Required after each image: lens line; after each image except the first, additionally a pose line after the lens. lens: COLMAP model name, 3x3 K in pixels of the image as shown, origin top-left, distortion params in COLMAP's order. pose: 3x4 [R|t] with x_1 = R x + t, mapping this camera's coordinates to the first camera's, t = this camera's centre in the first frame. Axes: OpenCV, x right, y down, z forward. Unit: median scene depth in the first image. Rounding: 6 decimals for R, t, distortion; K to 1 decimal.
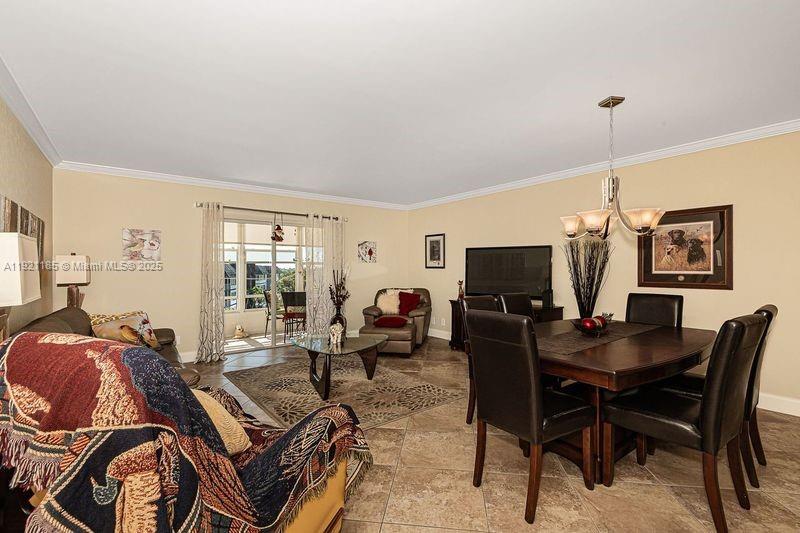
lens RADIAL K [[351.5, 0, 398.6], [0, 351.5, 265.2], [0, 0, 1]] dist [0.000813, -0.000331]
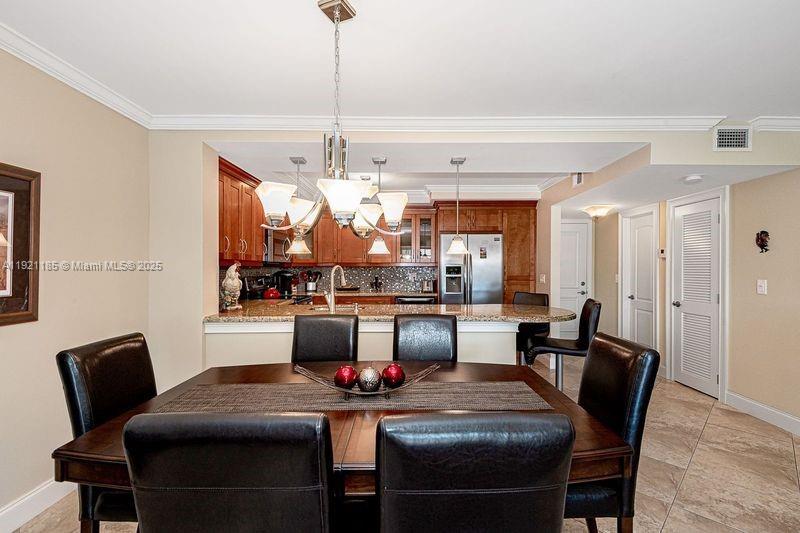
lens RADIAL K [[365.7, 0, 396.1], [0, 365.7, 271.6], [0, 0, 1]] dist [0.028115, -0.012912]
pose [[-0.787064, -0.007736, 0.616823, 0.081705], [-0.009144, 0.999958, 0.000872, -0.012255], [-0.616804, -0.004954, -0.787101, 0.844800]]
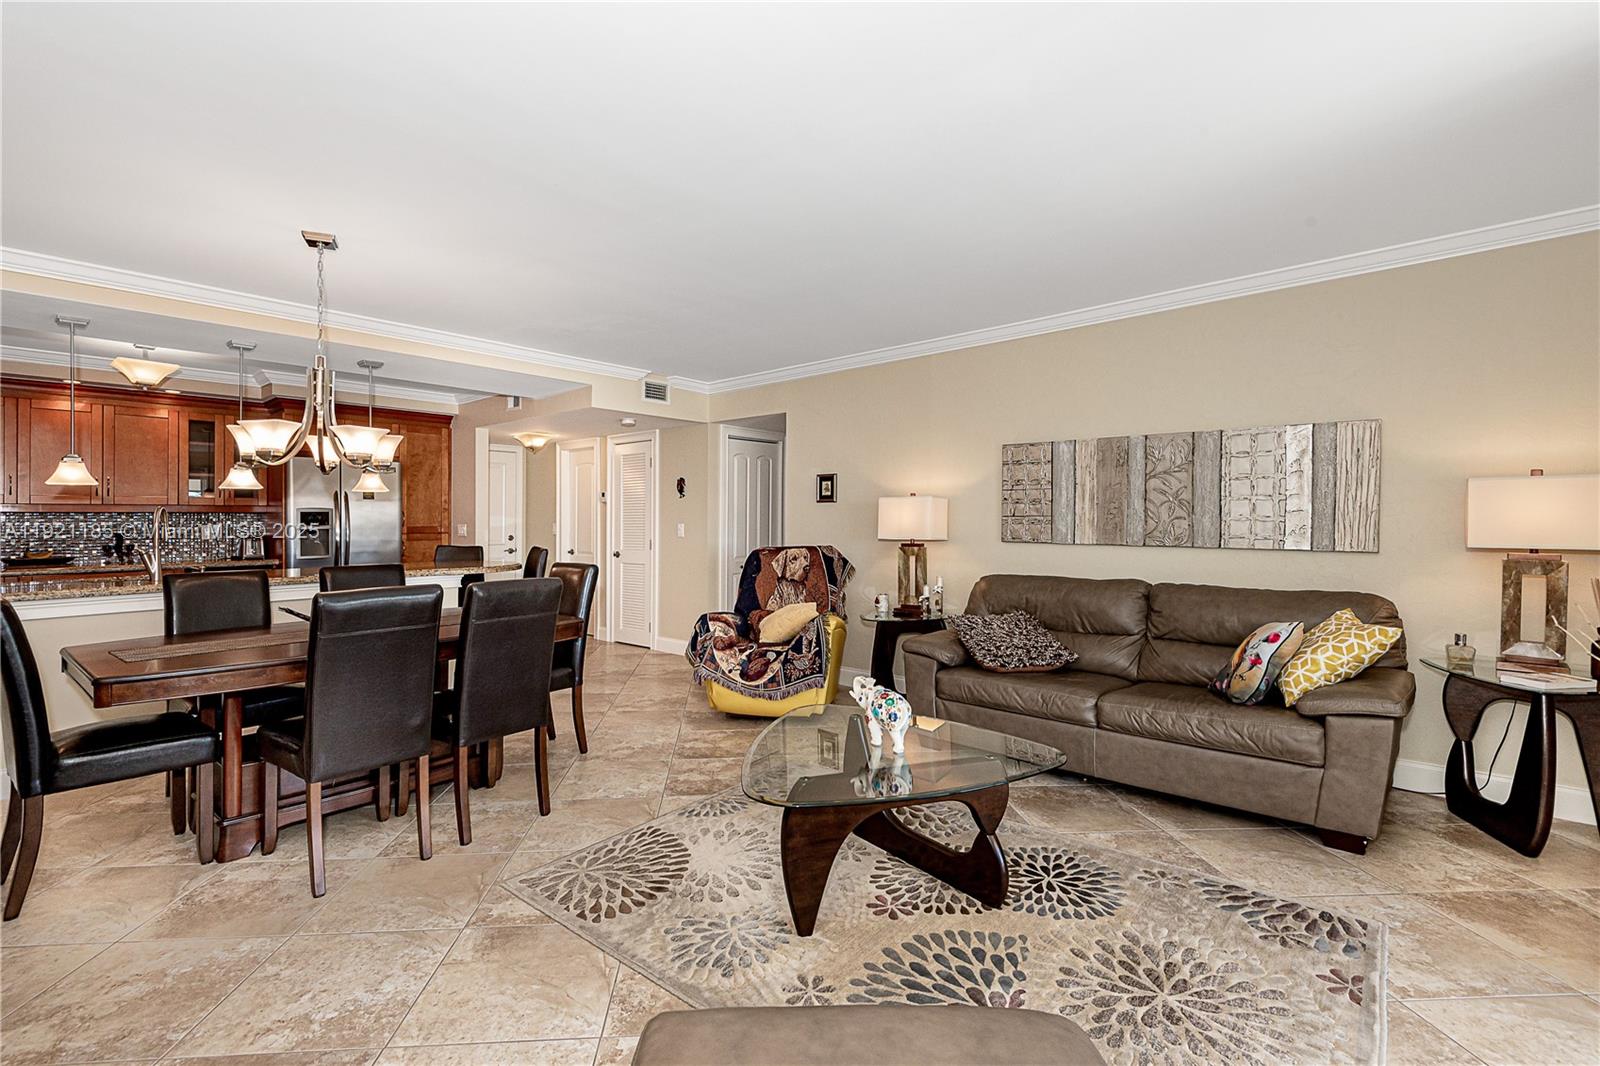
lens RADIAL K [[751.1, 0, 789.7], [0, 751.1, 485.8], [0, 0, 1]] dist [-0.000708, -0.000043]
pose [[-0.980697, -0.002911, -0.195511, 0.049545], [0.008533, 0.998299, -0.057669, 0.010915], [0.195347, -0.058224, -0.979004, 1.396715]]
